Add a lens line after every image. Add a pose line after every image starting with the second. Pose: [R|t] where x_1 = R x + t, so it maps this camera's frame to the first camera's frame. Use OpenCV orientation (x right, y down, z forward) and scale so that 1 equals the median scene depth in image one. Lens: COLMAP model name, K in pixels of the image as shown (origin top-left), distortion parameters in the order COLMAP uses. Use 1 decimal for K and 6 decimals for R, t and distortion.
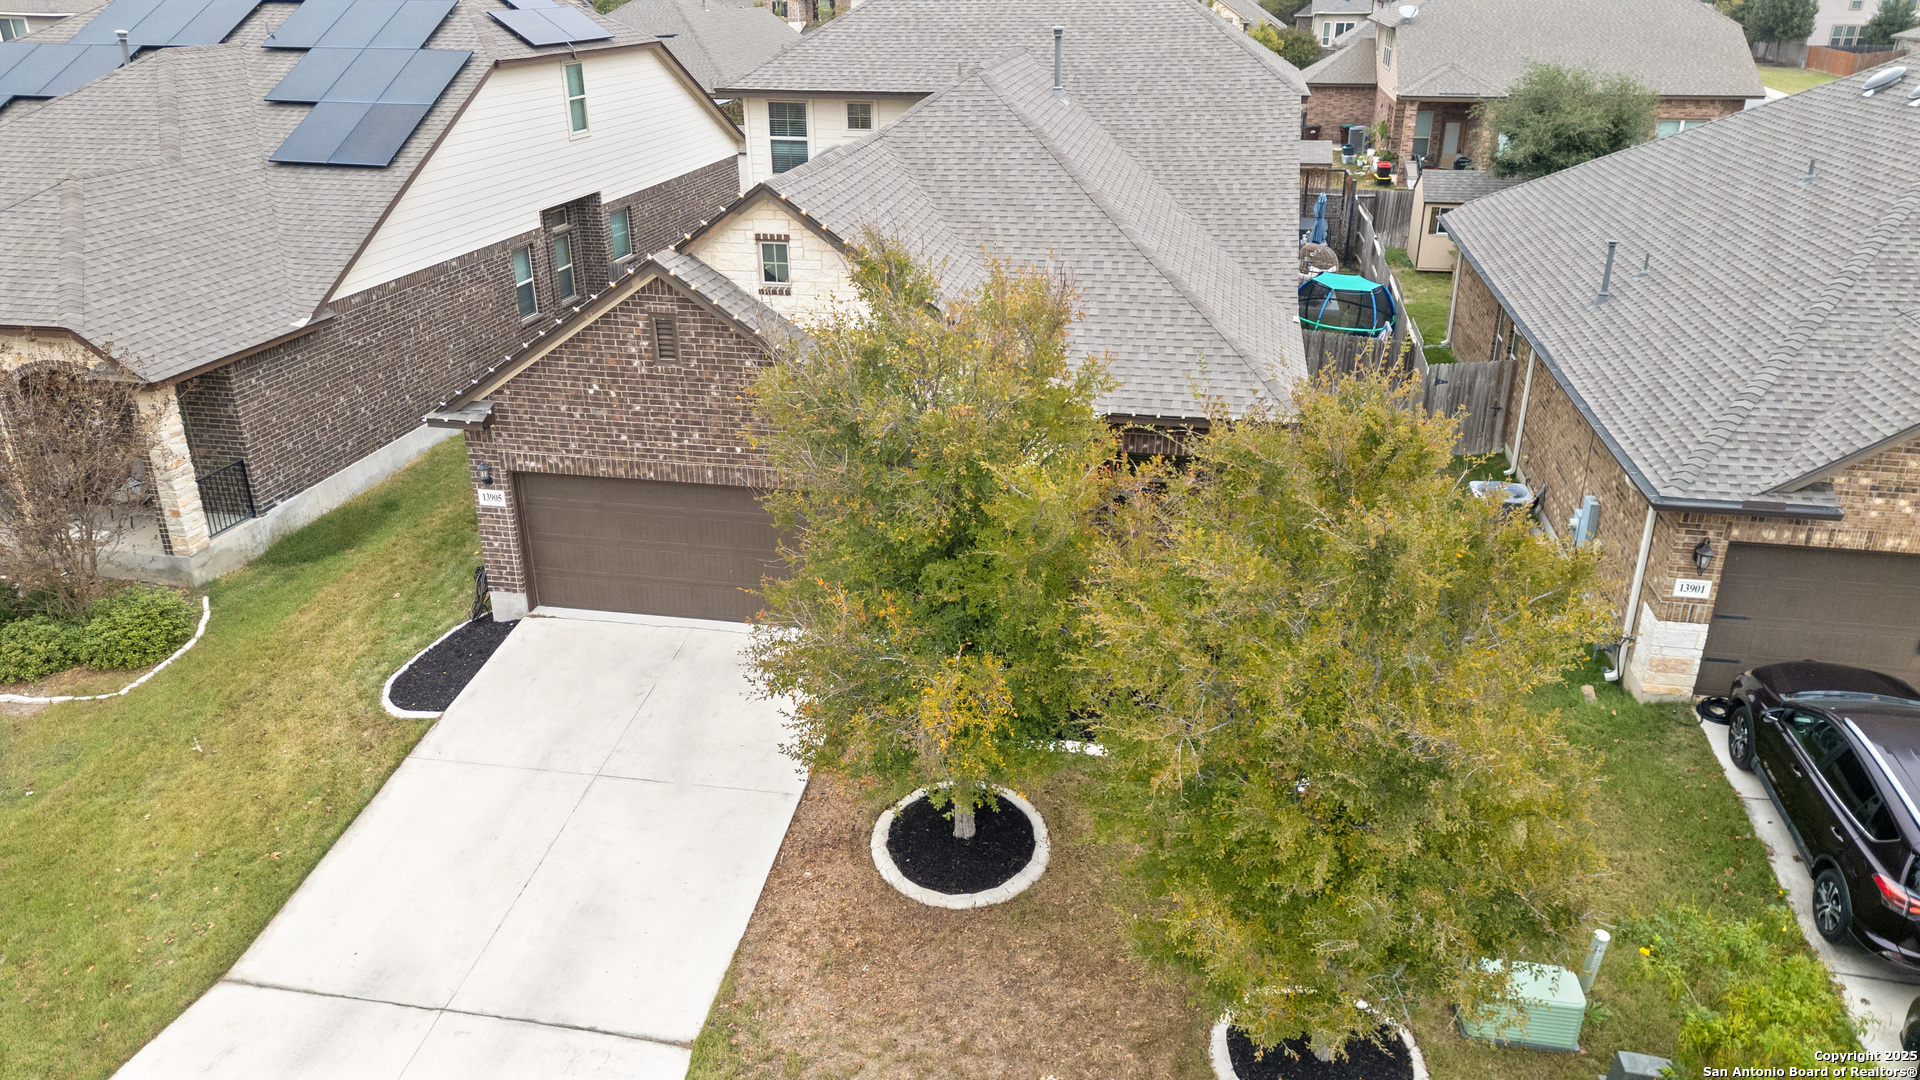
lens RADIAL K [[1335.0, 0, 960.0], [0, 1335.0, 540.0], [0, 0, 1]] dist [0.079054, -0.078907]
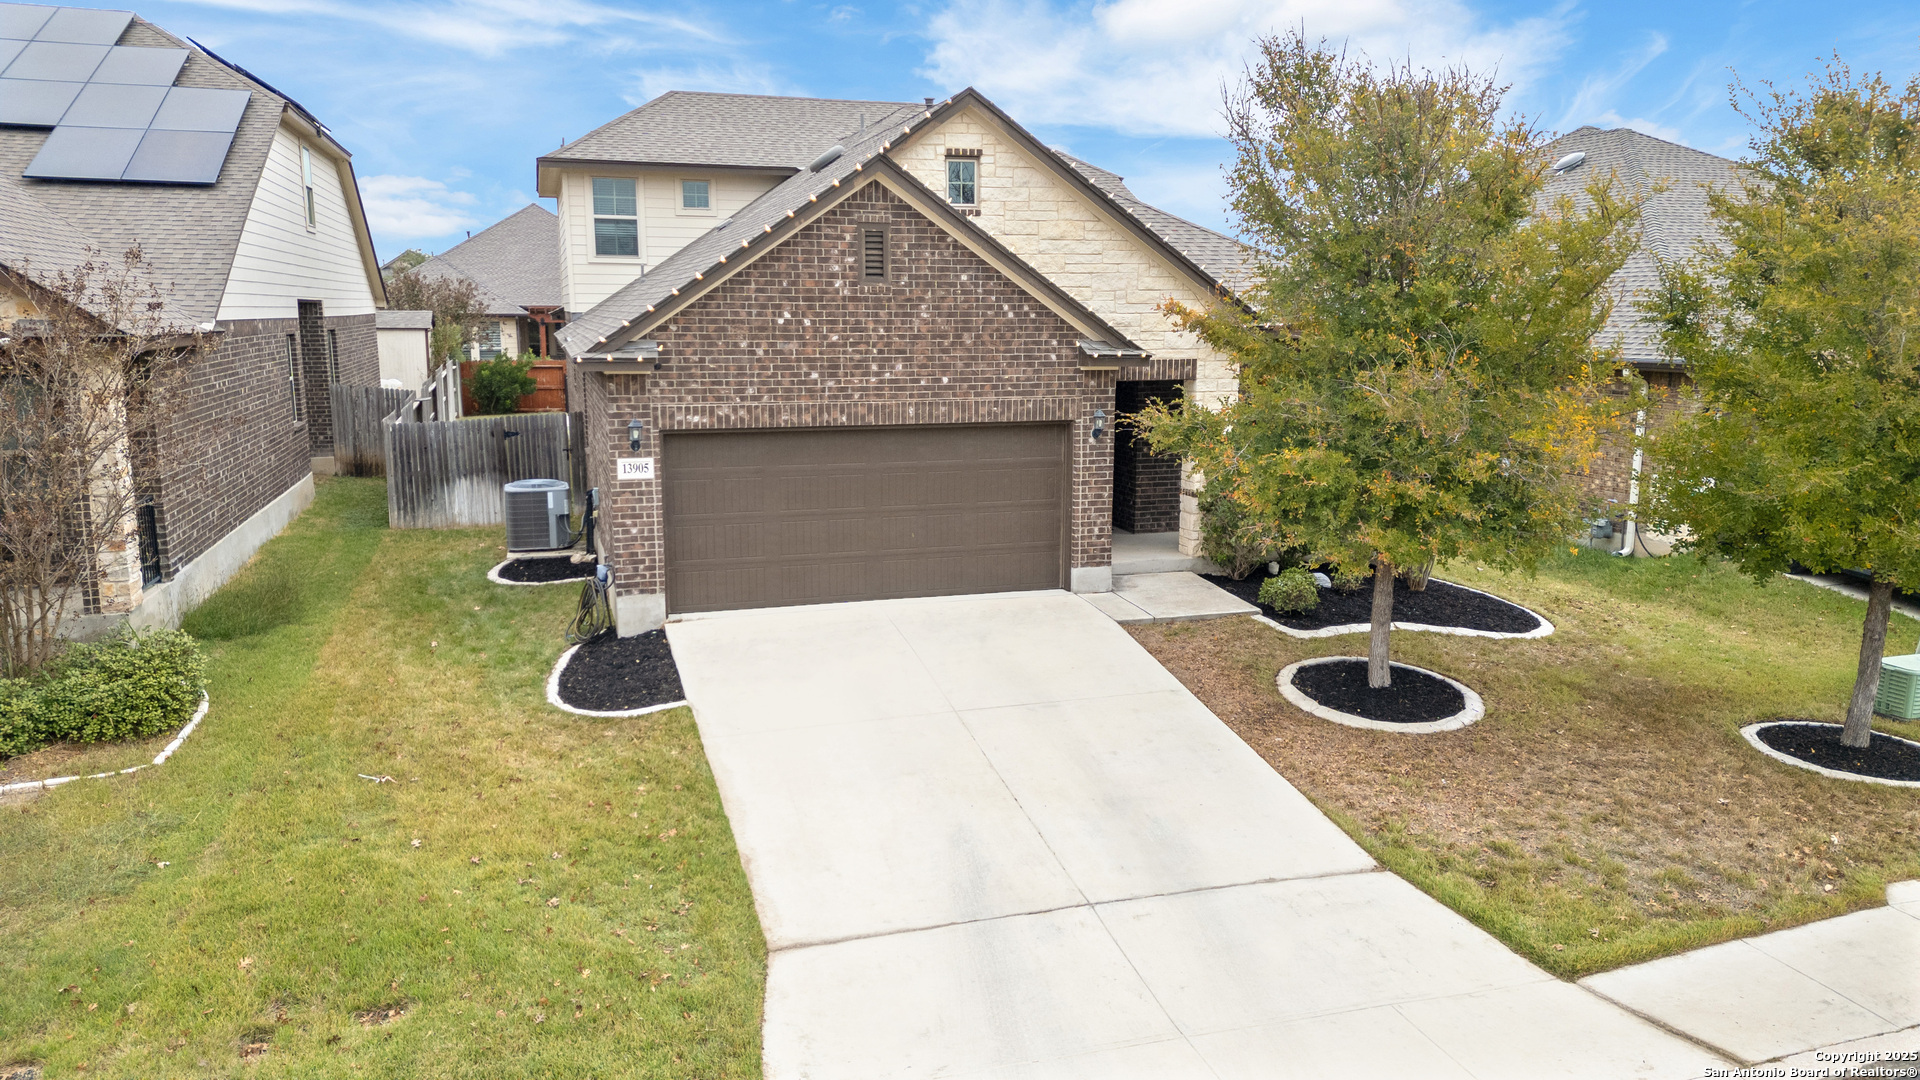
lens RADIAL K [[1335.0, 0, 960.0], [0, 1335.0, 540.0], [0, 0, 1]] dist [0.079054, -0.078907]
pose [[0.882910, -0.078733, 0.462894, -0.583727], [0.181594, 0.966386, -0.181995, 0.203430], [-0.433005, 0.244744, 0.867529, 0.238797]]
